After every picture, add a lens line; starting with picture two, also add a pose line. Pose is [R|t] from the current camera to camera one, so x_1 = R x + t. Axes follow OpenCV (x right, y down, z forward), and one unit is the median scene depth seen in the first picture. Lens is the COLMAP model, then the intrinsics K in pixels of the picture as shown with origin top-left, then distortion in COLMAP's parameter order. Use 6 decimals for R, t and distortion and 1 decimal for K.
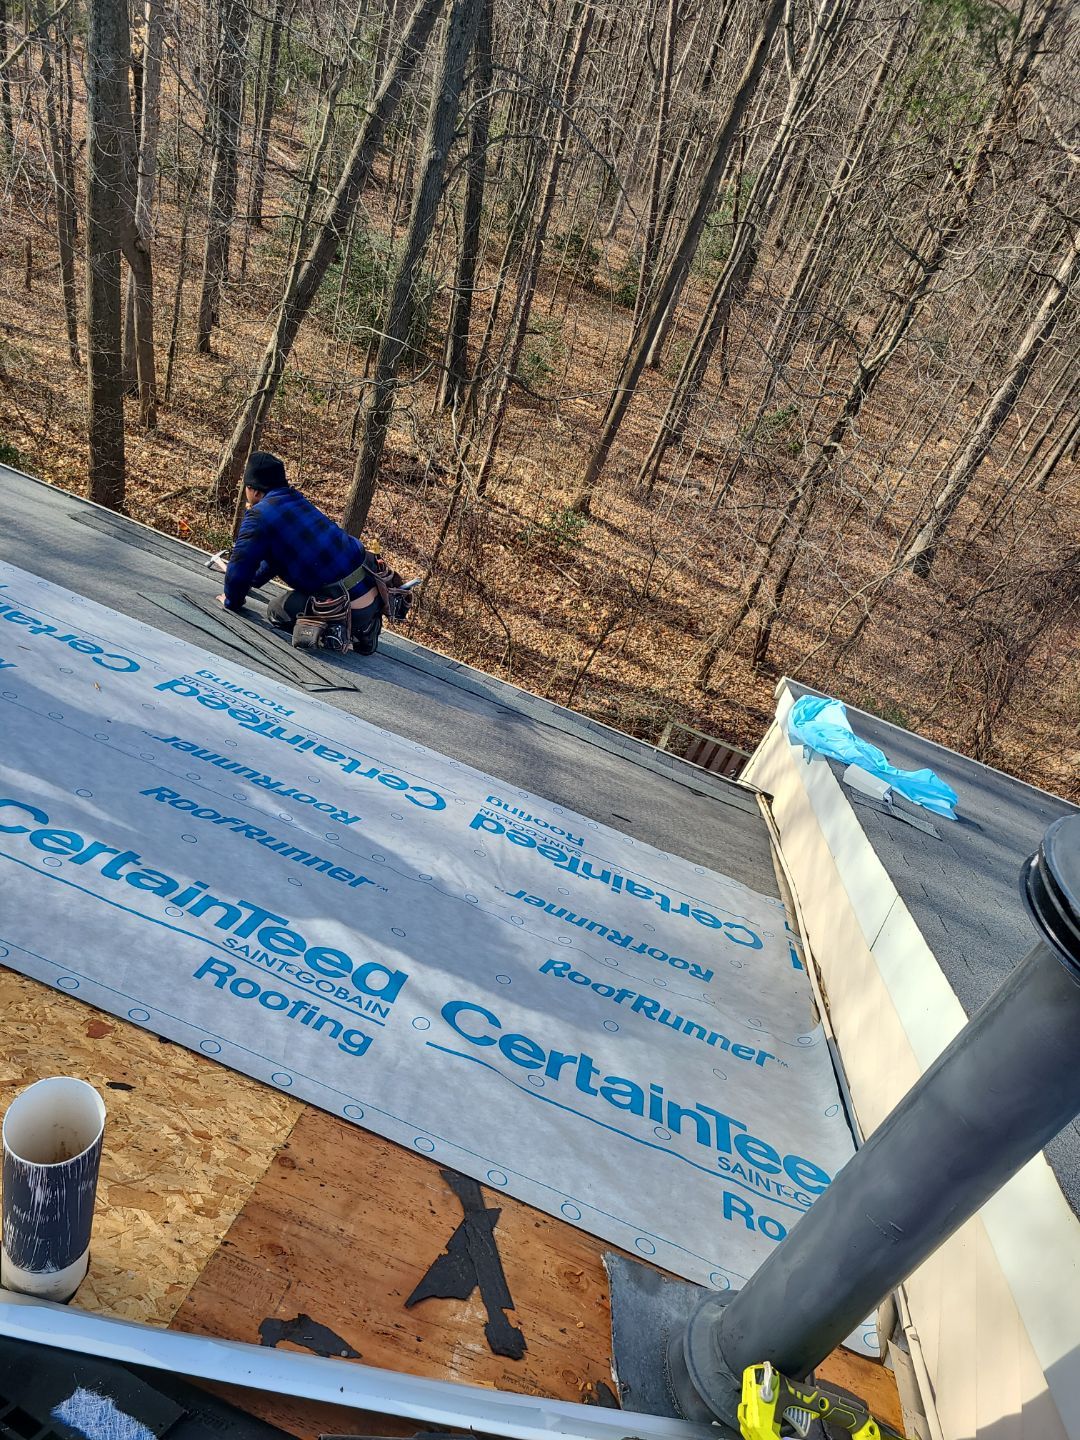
lens RADIAL K [[1052.6, 0, 587.3], [0, 1052.6, 717.4], [0, 0, 1]] dist [0.052967, -0.039387]
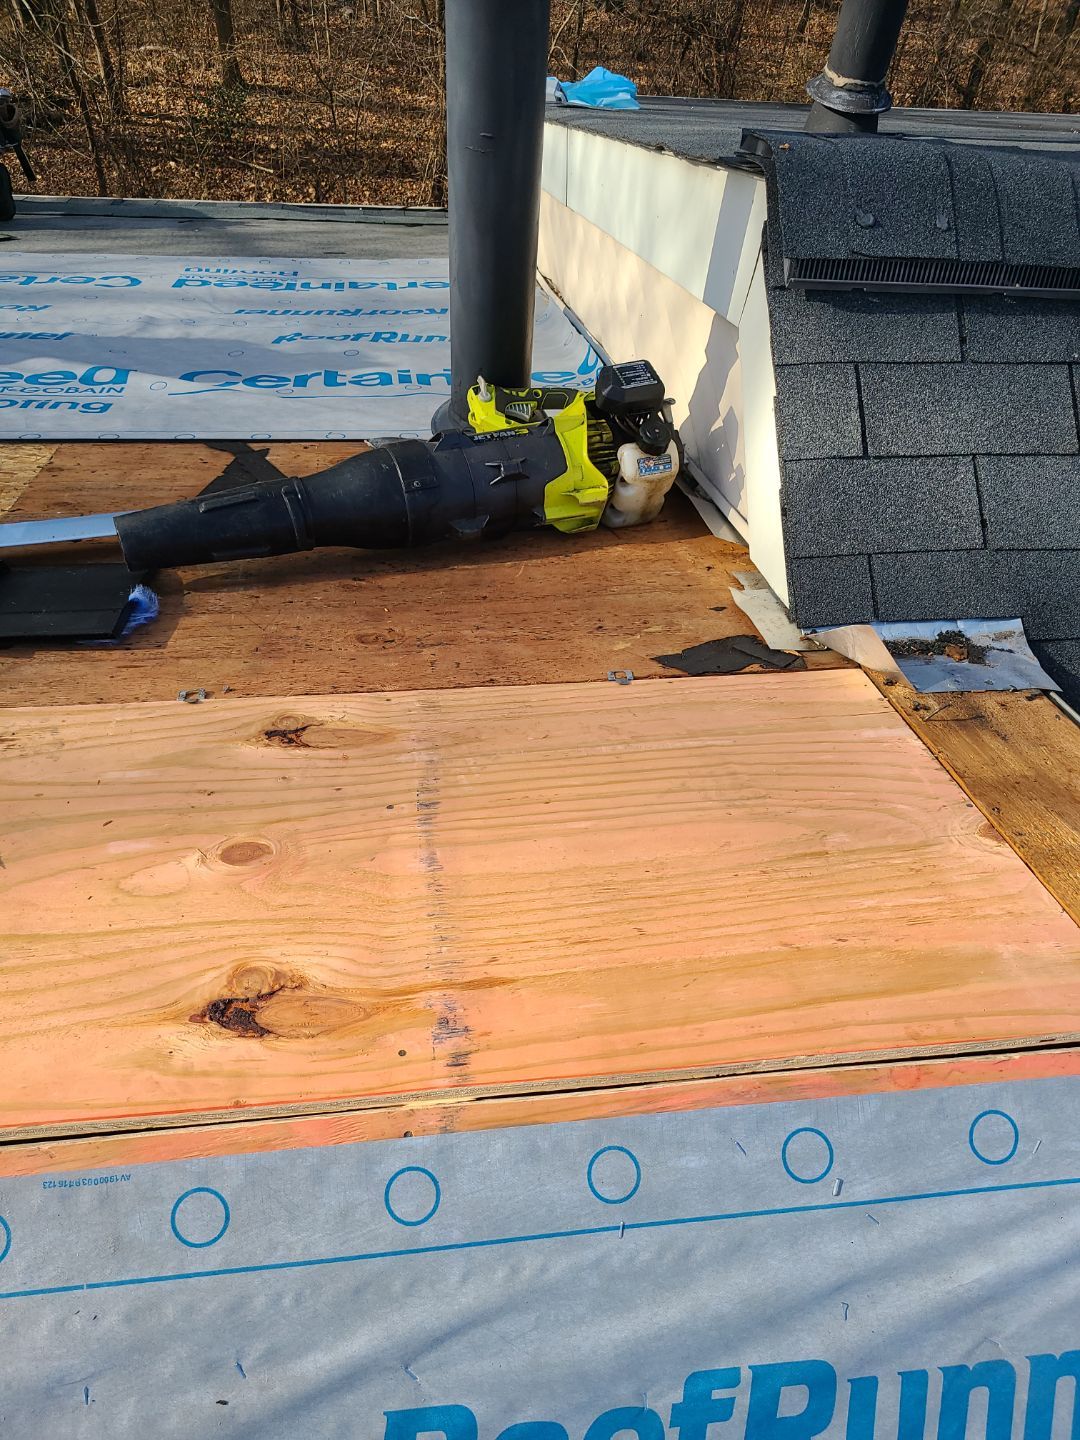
lens RADIAL K [[1052.6, 0, 587.3], [0, 1052.6, 717.4], [0, 0, 1]] dist [0.052967, -0.039387]
pose [[0.910493, -0.411833, 0.037356, 0.050476], [0.378193, 0.865834, 0.327568, 0.374024], [-0.167248, -0.284120, 0.944089, -0.138244]]
